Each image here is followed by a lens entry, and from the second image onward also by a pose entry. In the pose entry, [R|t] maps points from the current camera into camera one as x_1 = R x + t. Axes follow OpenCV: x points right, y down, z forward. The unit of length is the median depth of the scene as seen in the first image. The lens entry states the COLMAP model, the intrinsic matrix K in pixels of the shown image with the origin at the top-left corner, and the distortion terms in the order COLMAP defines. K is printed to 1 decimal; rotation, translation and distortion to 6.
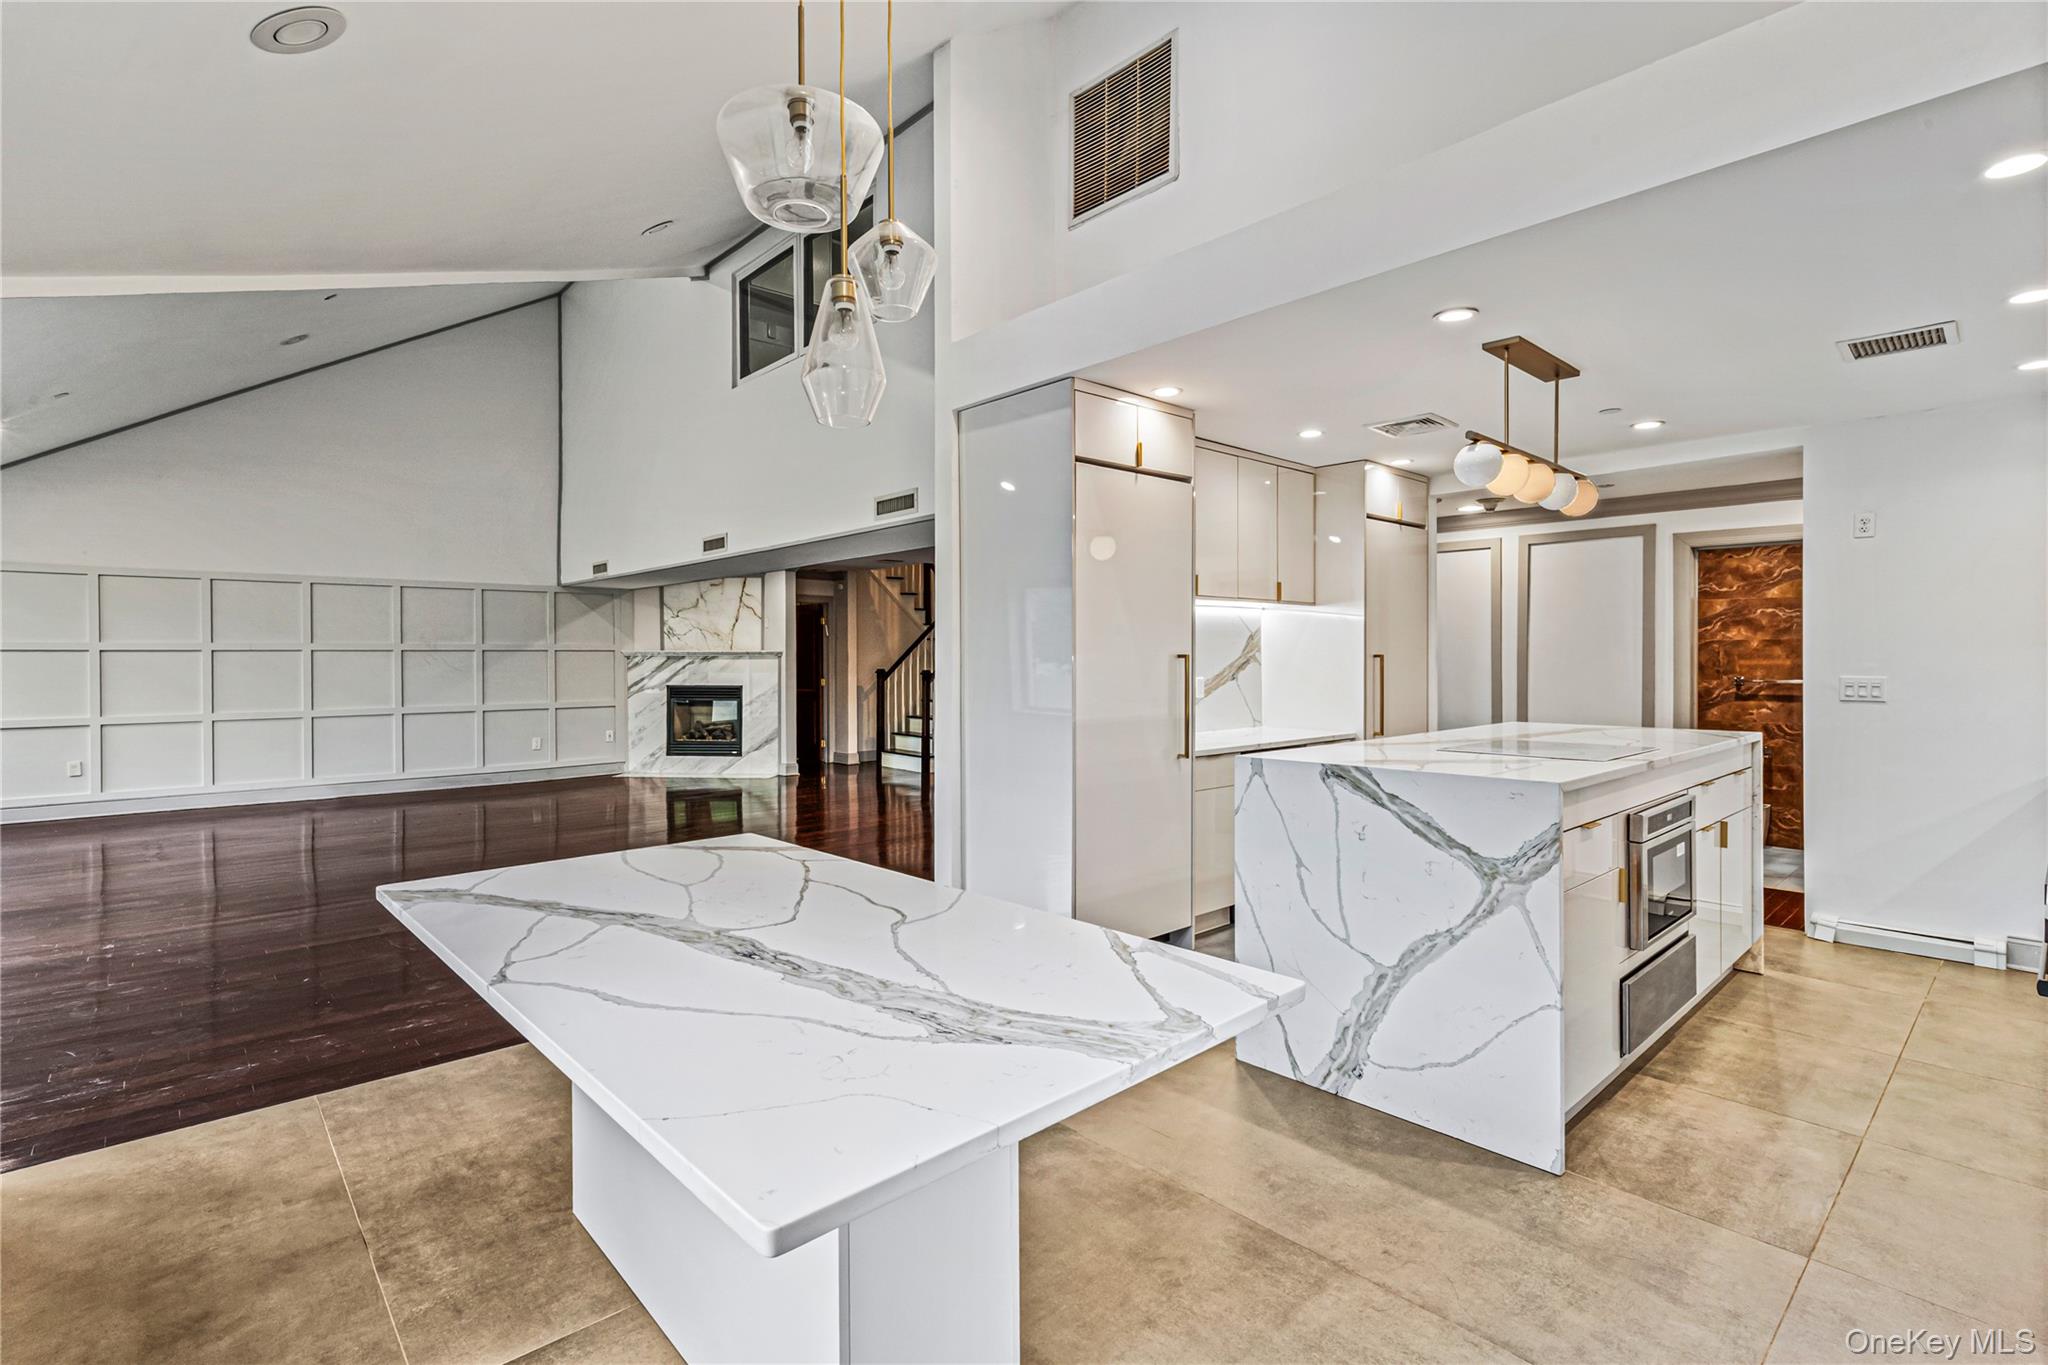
lens RADIAL K [[952.9, 0, 994.2], [0, 952.9, 679.5], [0, 0, 1]] dist [-0.002764, -0.000798]
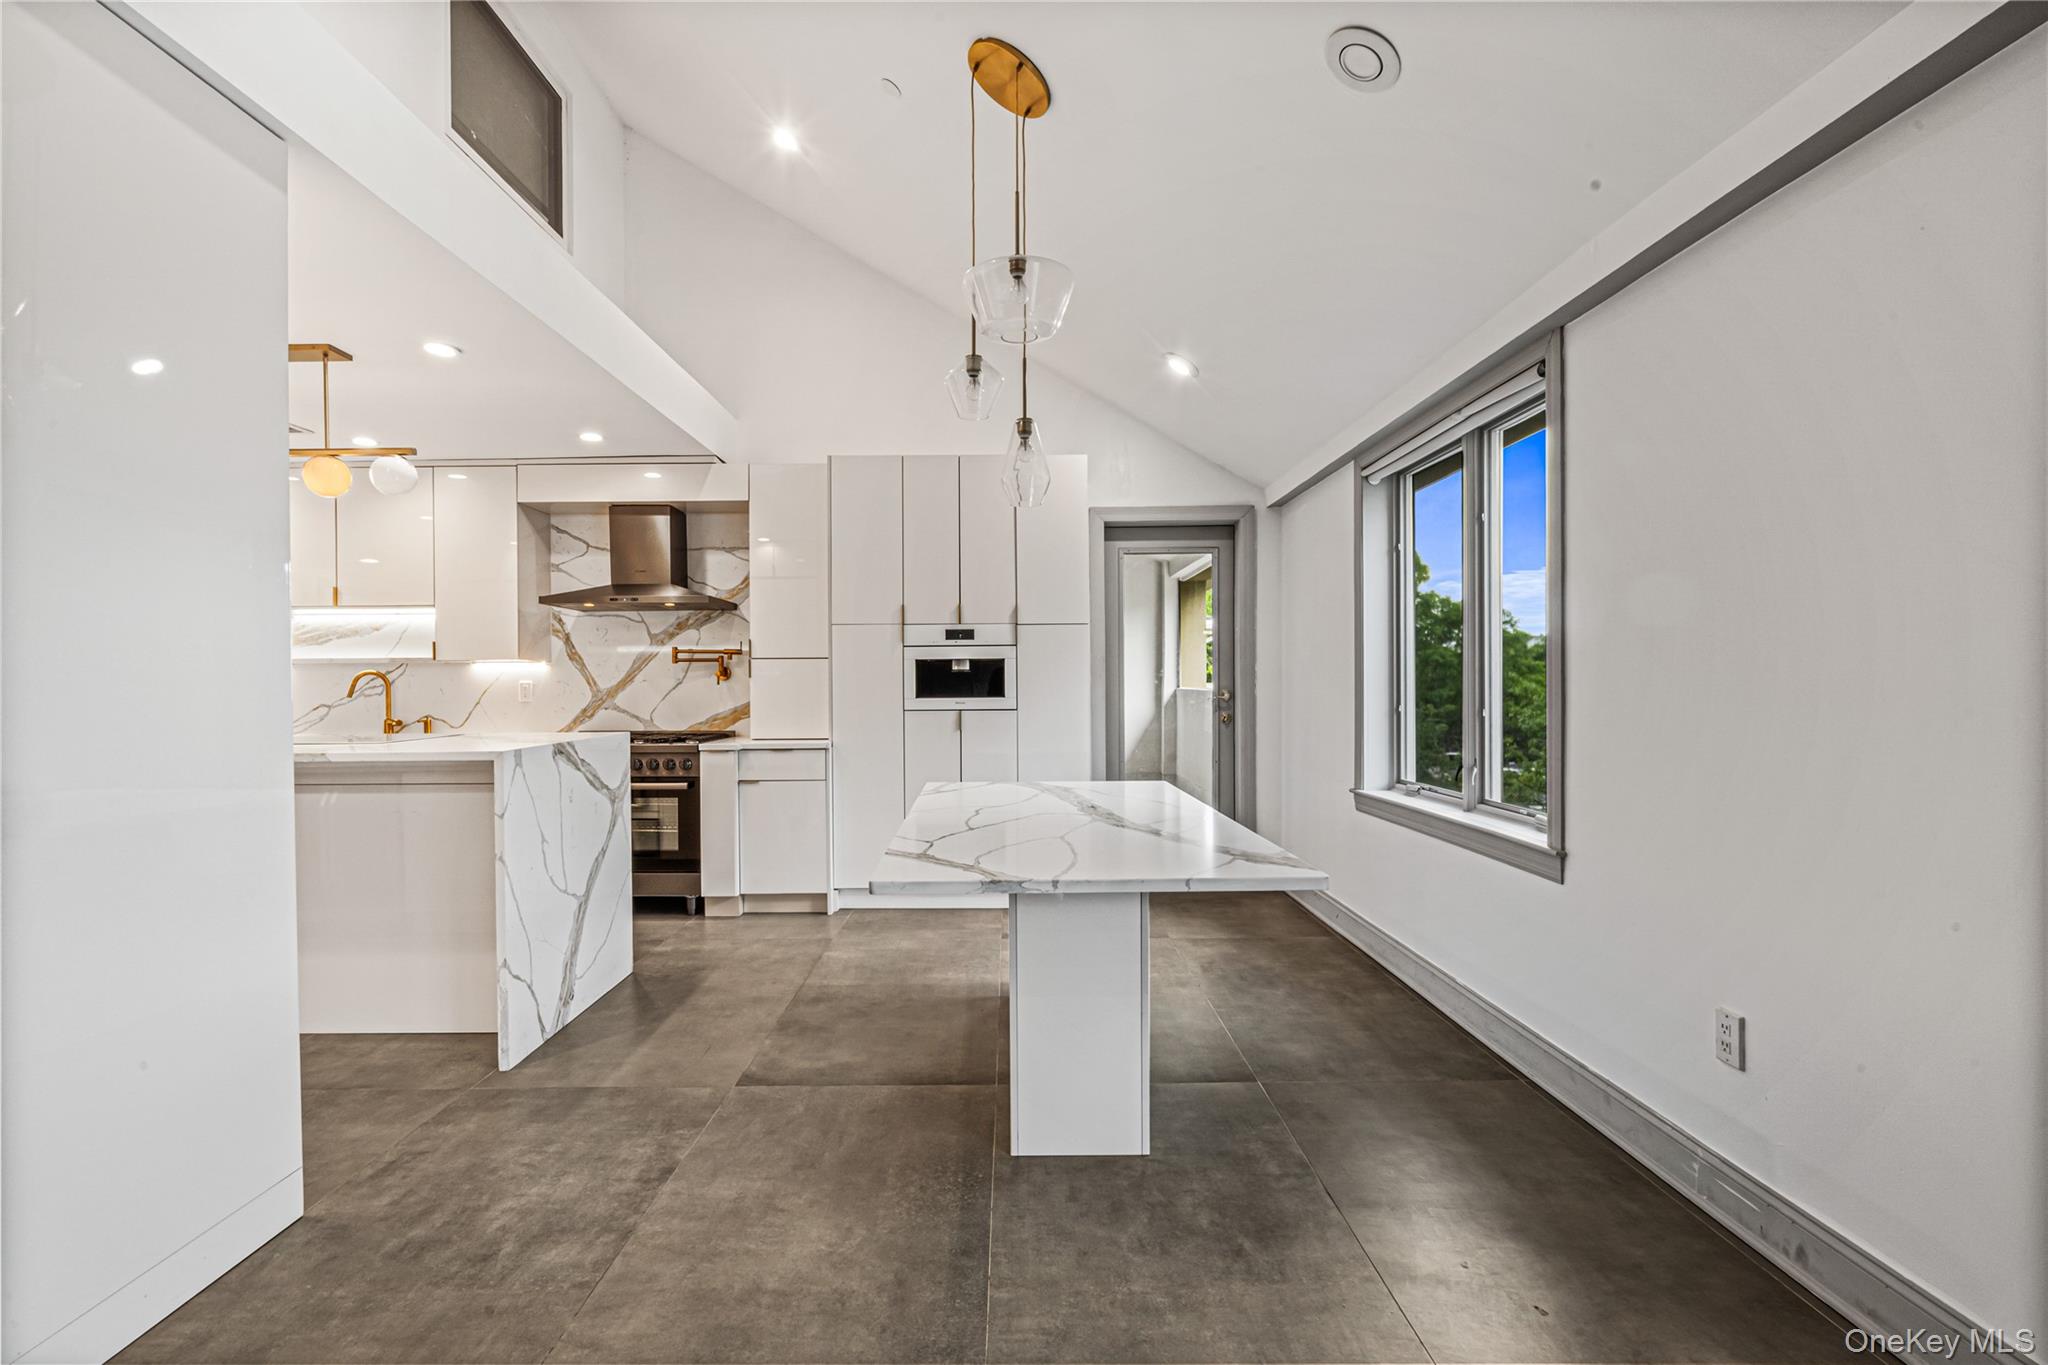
lens RADIAL K [[952.9, 0, 1016.8], [0, 952.9, 690.0], [0, 0, 1]] dist [-0.002764, -0.000798]
pose [[-0.761056, 0.004055, 0.648673, -0.877529], [0.024197, 0.999462, 0.022141, 0.013105], [-0.648234, 0.032546, -0.760745, 1.621047]]
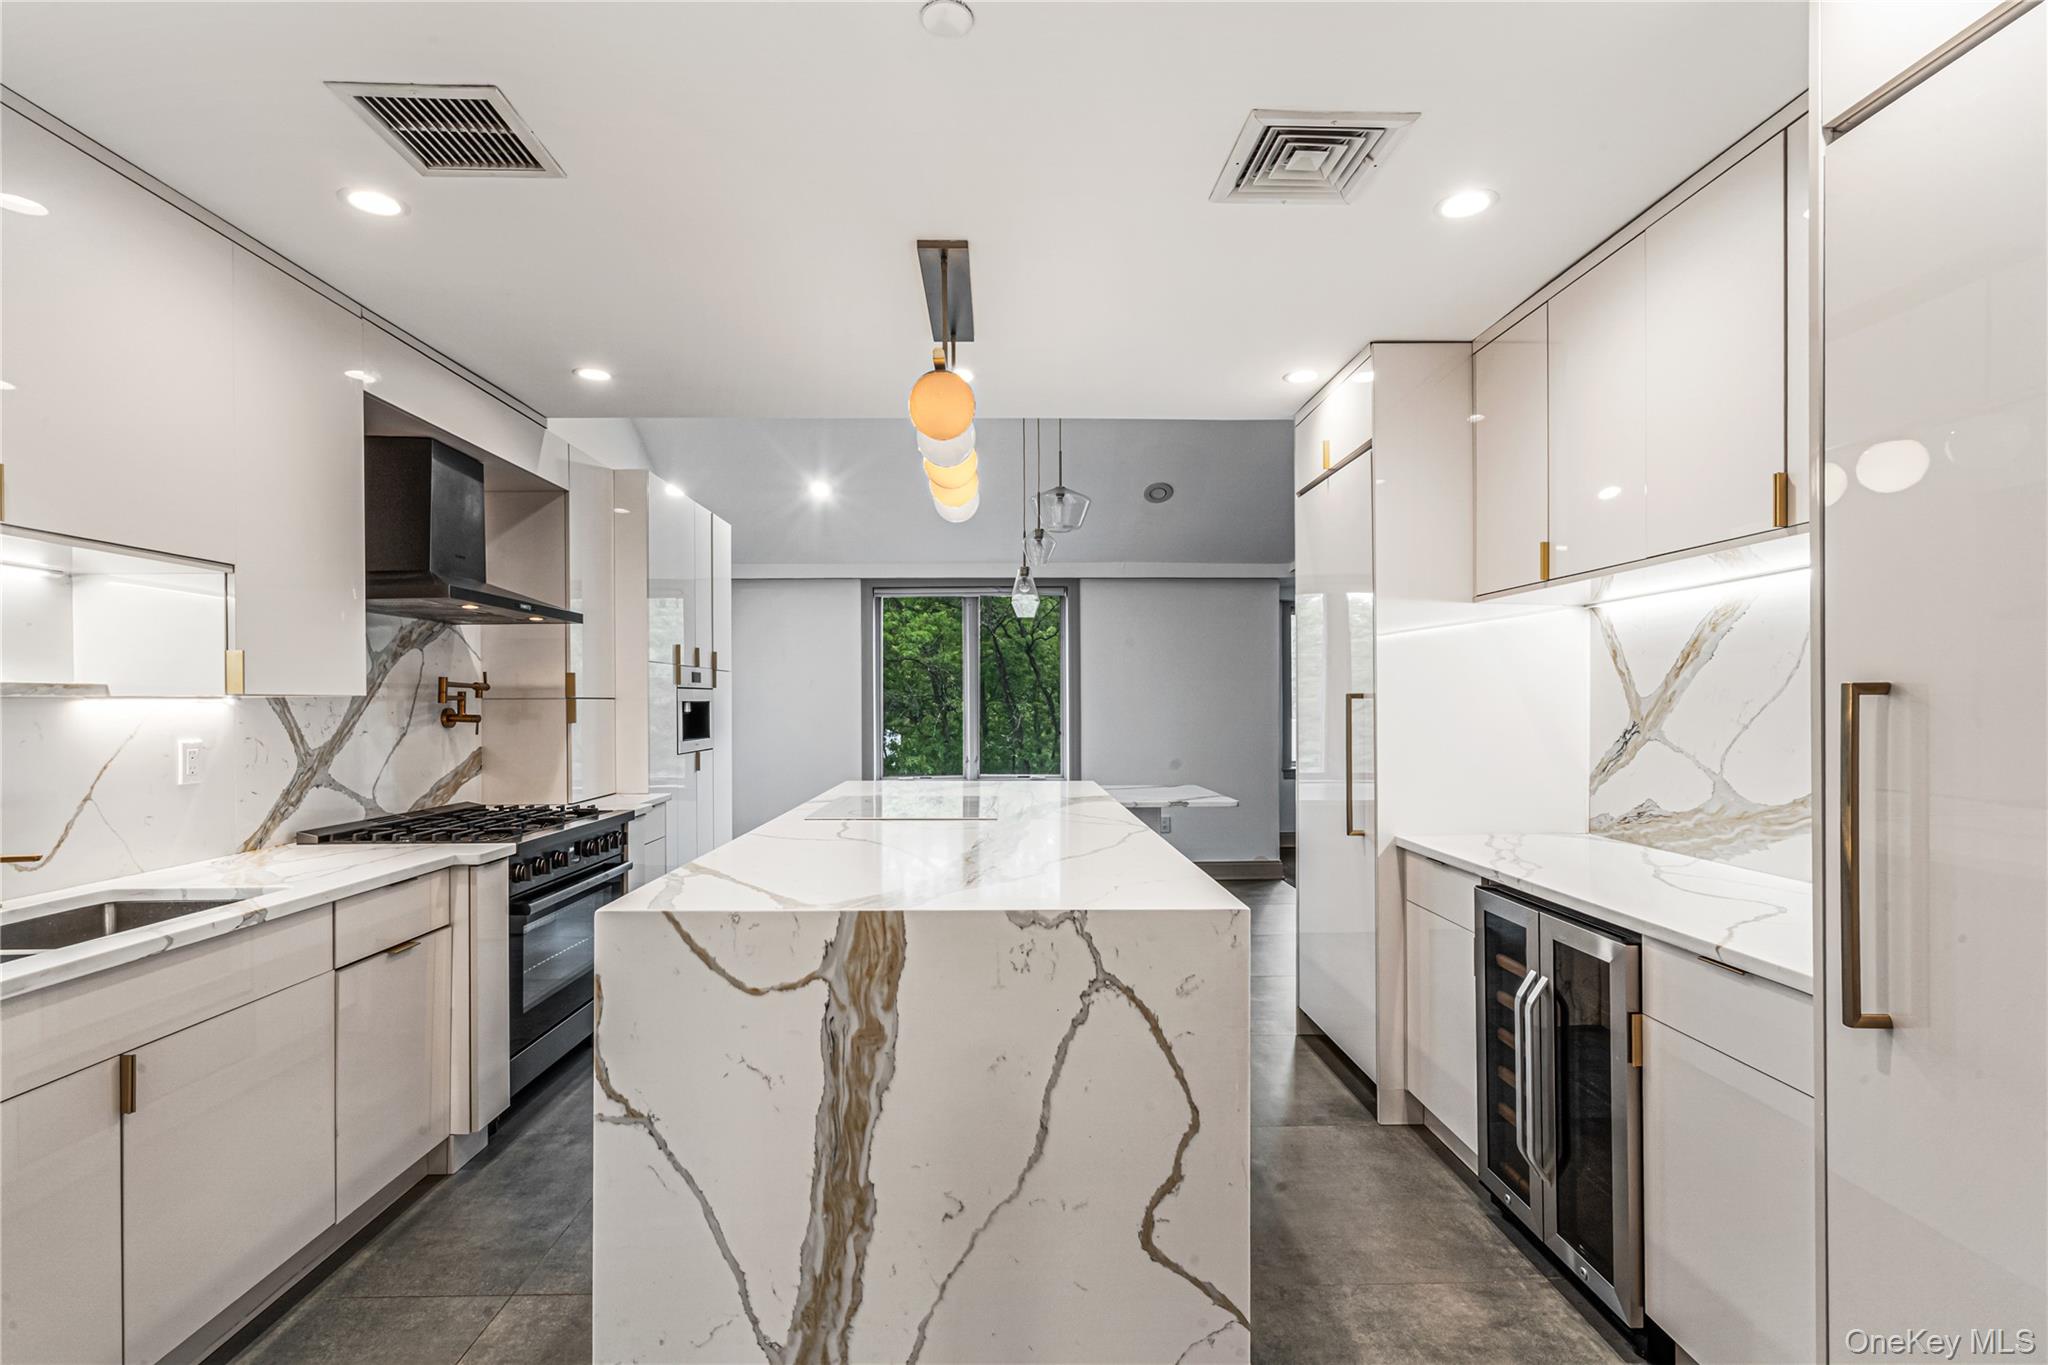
lens RADIAL K [[952.9, 0, 1016.5], [0, 952.9, 691.8], [0, 0, 1]] dist [-0.002764, -0.000798]
pose [[-0.634361, -0.000177, -0.773037, 1.408462], [-0.007607, 0.999953, 0.006013, -0.043105], [0.772999, 0.009695, -0.634333, 1.948969]]
